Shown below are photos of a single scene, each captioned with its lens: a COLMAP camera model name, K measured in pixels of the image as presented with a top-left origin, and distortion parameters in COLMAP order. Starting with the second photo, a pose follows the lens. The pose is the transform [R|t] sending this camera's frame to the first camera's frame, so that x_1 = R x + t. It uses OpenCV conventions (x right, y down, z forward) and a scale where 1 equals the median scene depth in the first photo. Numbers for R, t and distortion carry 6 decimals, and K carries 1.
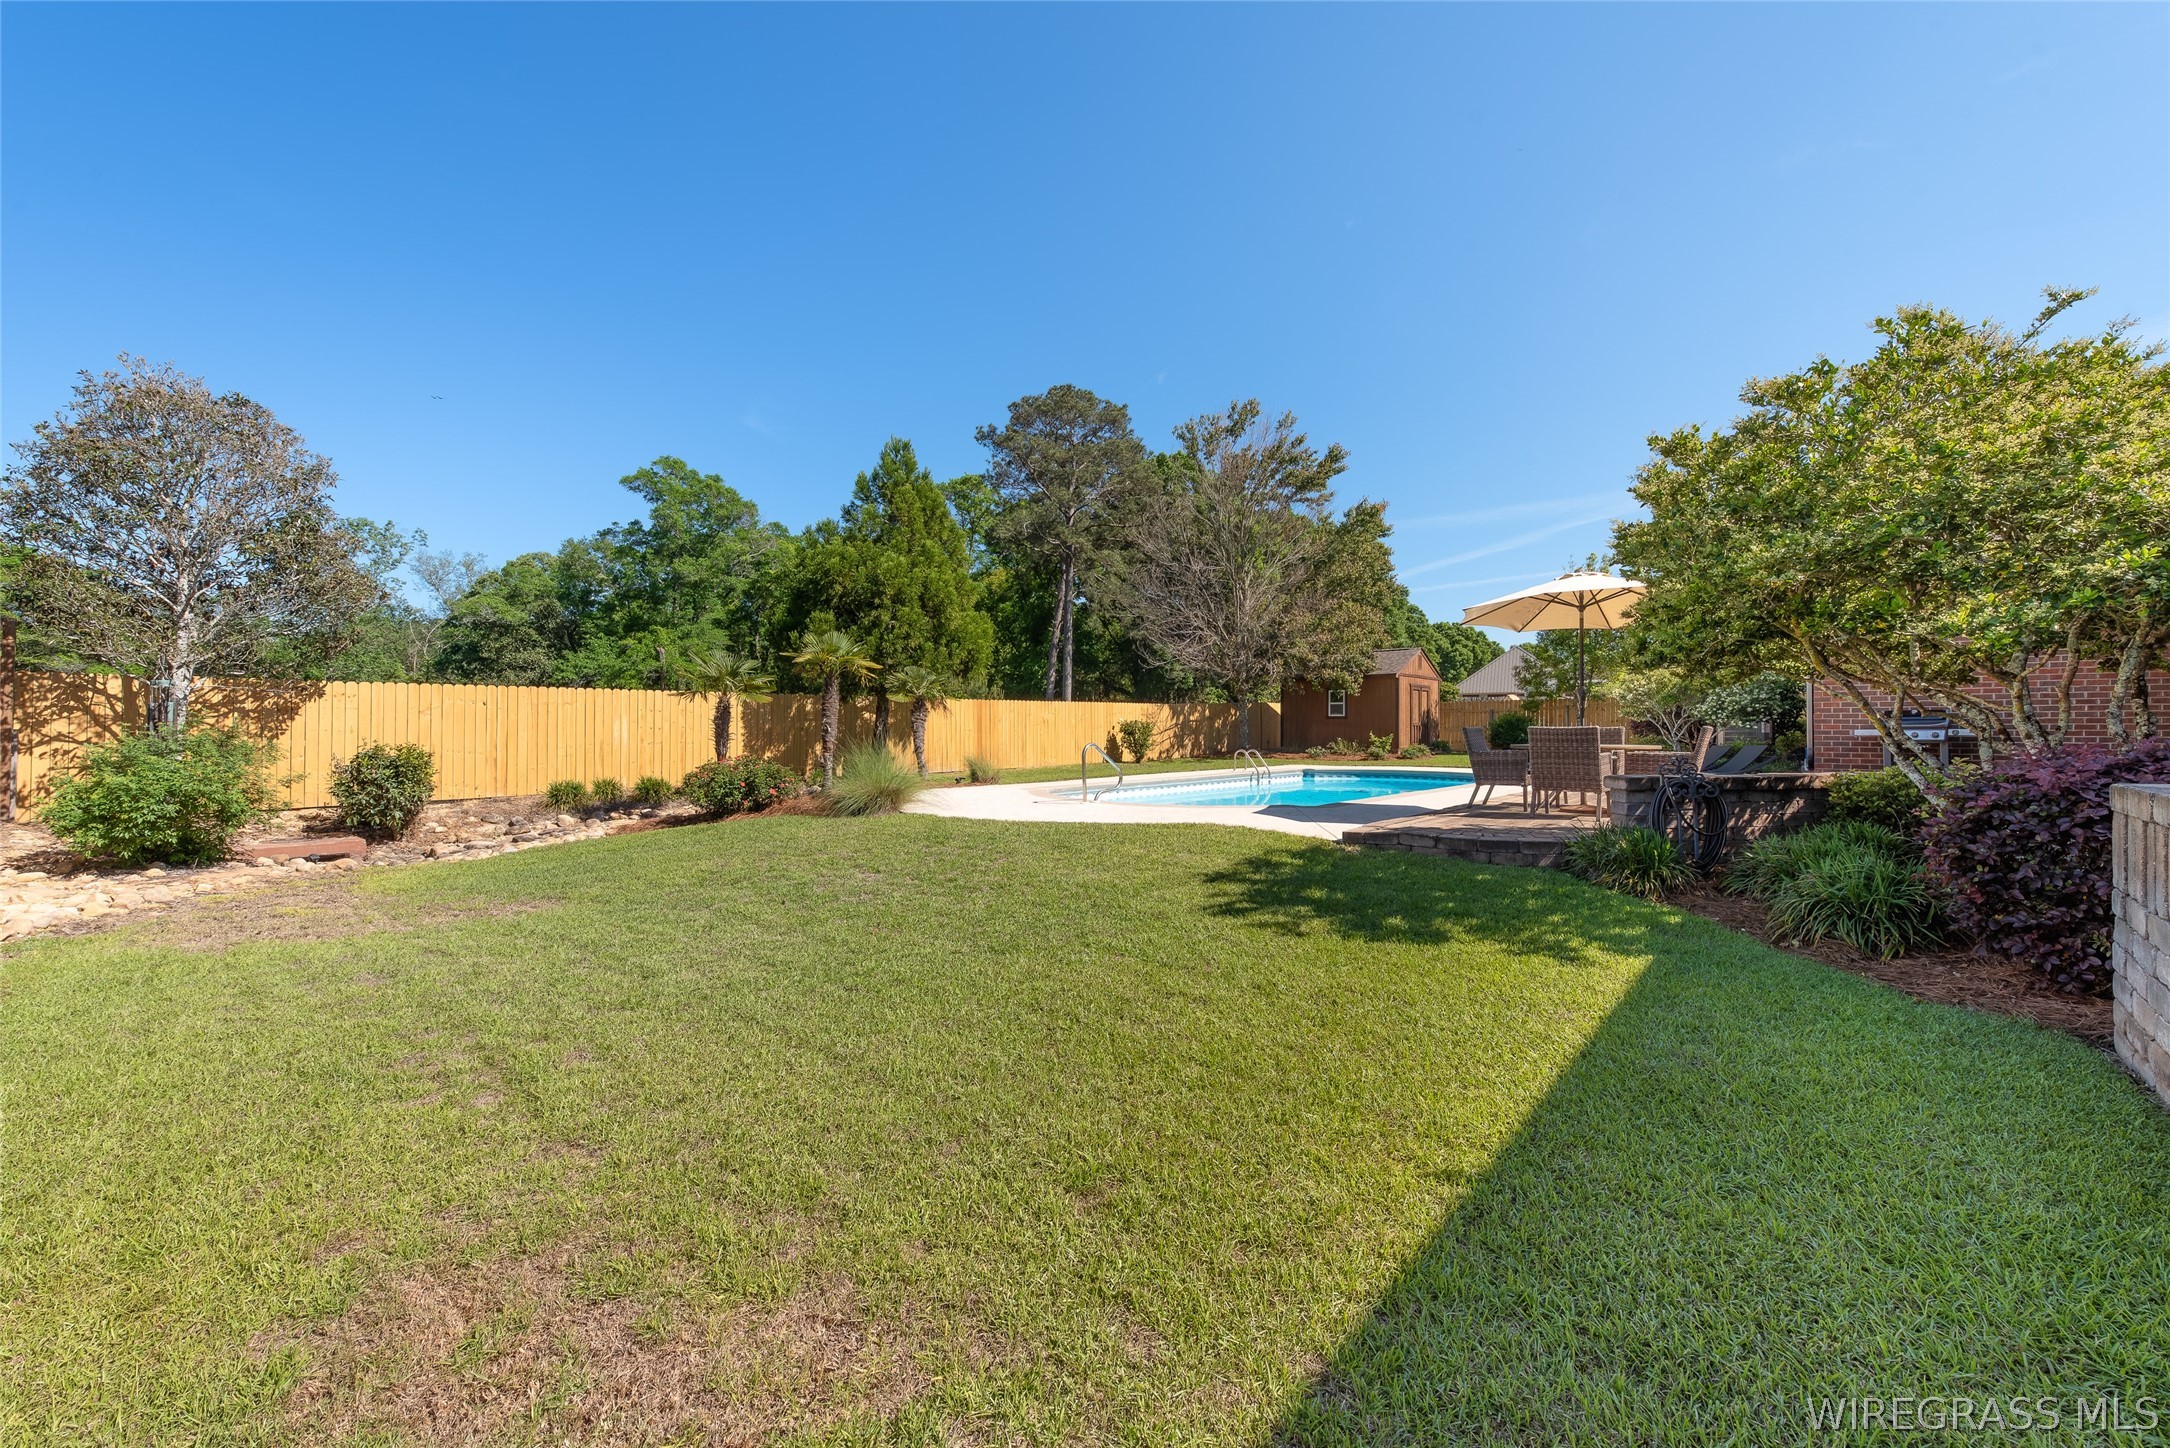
lens RADIAL K [[869.2, 0, 1082.5], [0, 869.2, 715.3], [0, 0, 1]] dist [0.006210, -0.000575]
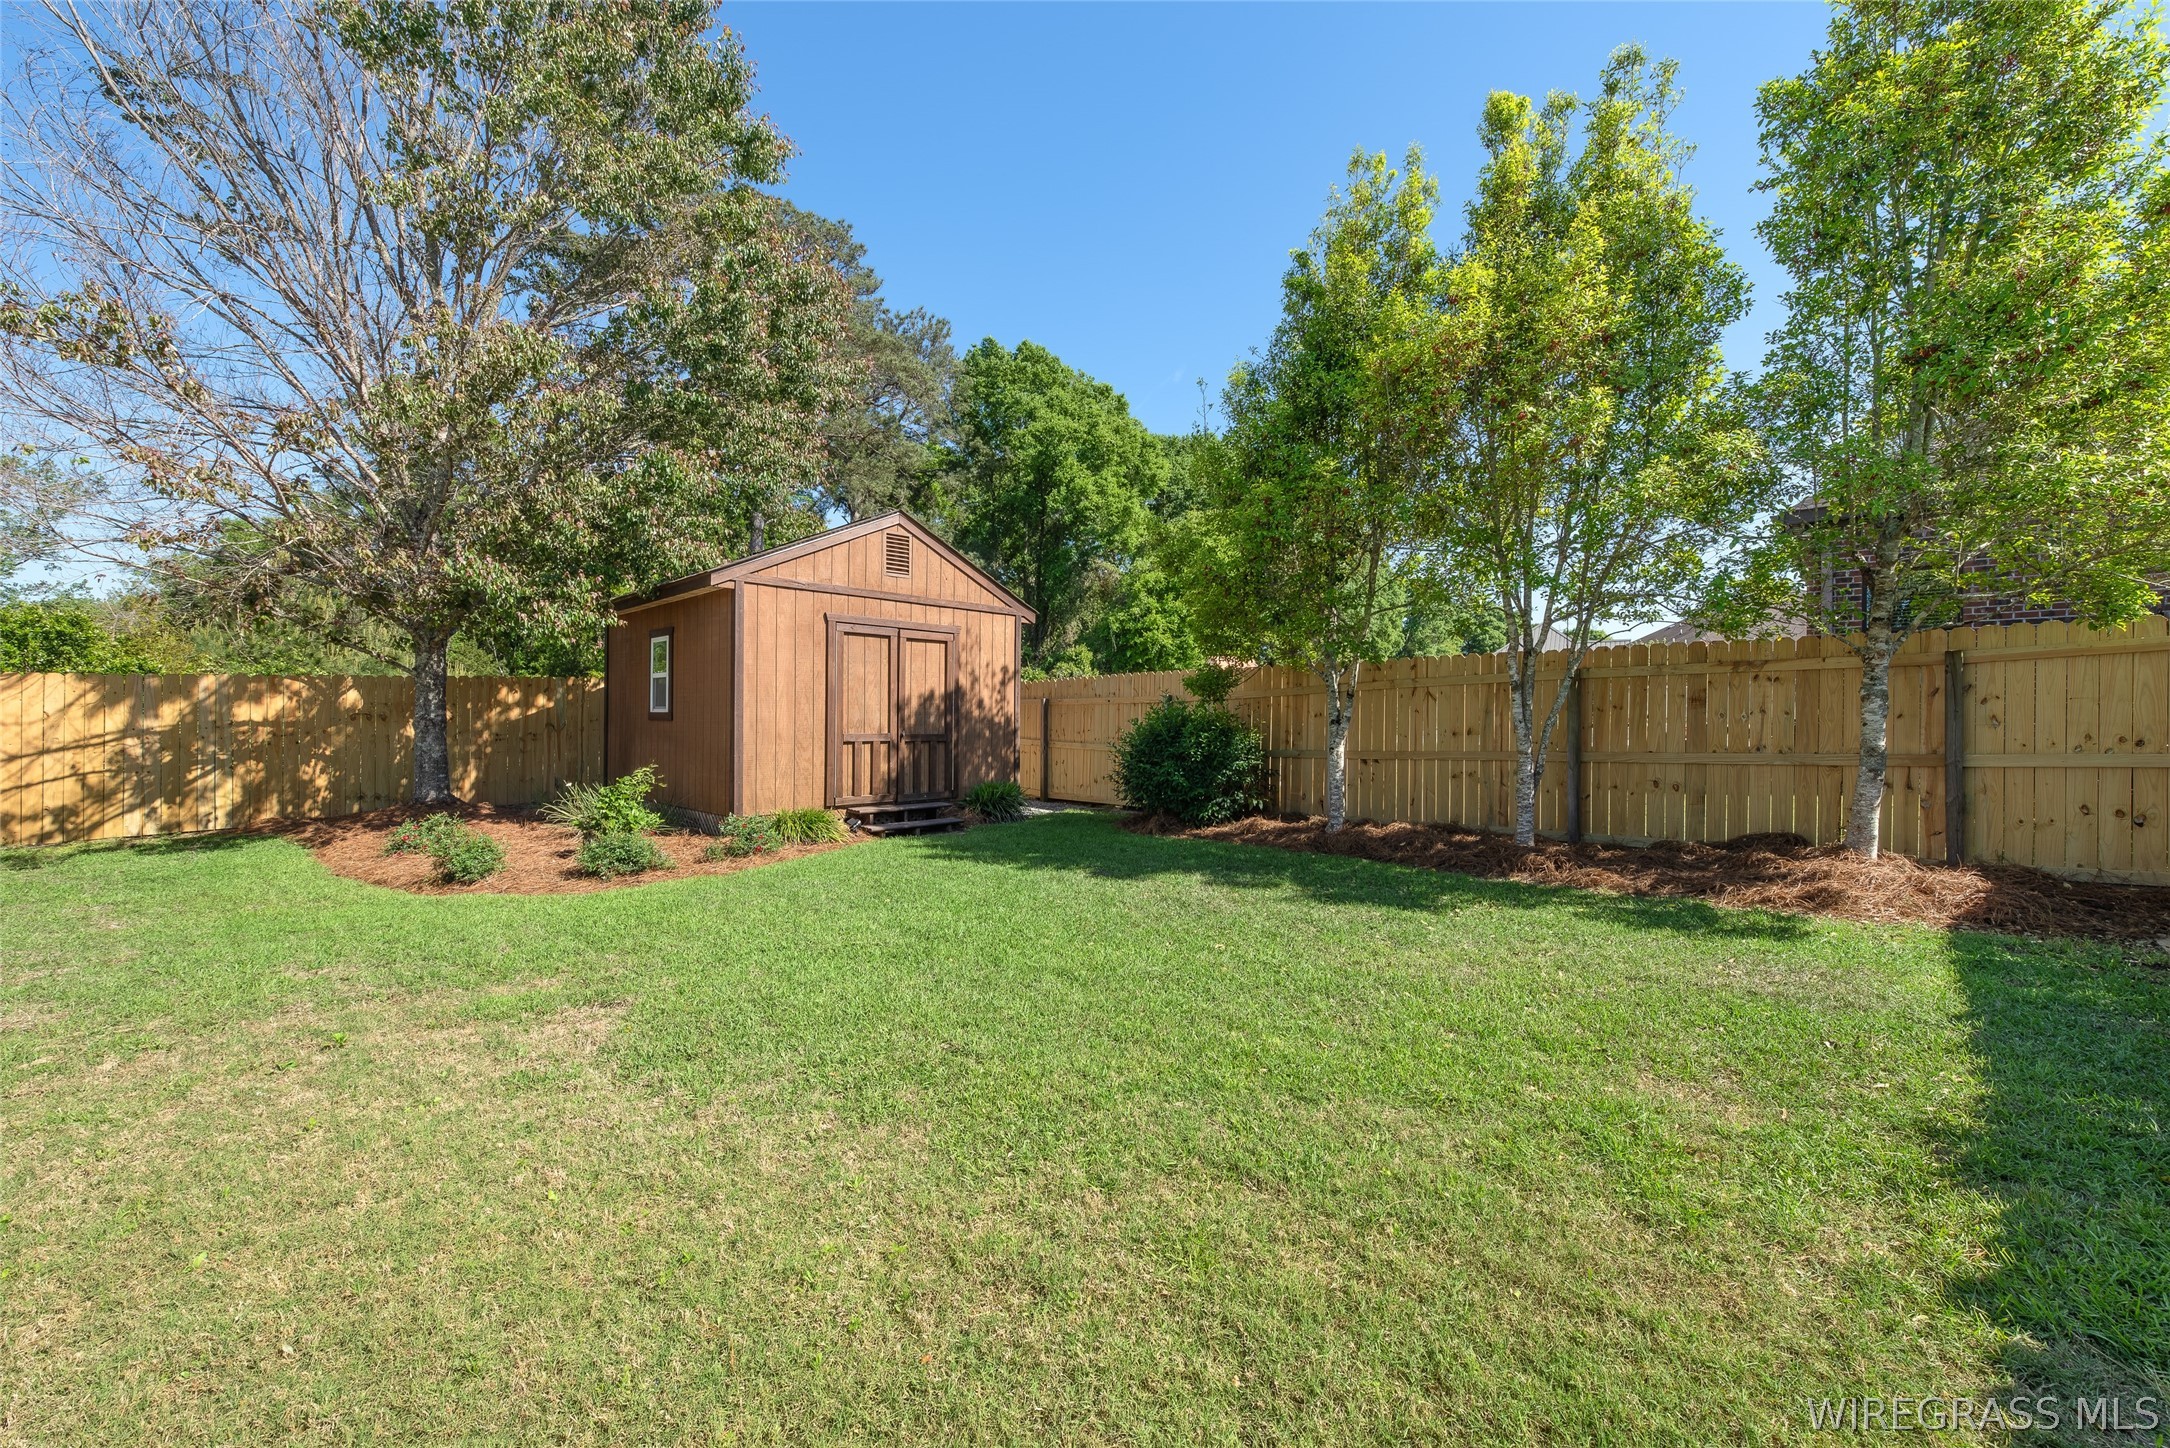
lens RADIAL K [[869.2, 0, 1101.9], [0, 869.2, 725.7], [0, 0, 1]] dist [0.006210, -0.000575]
pose [[0.999957, 0.009074, 0.001664, 0.438337], [-0.009107, 0.999742, 0.020812, -0.000640], [-0.001474, -0.020826, 0.999782, 0.638154]]
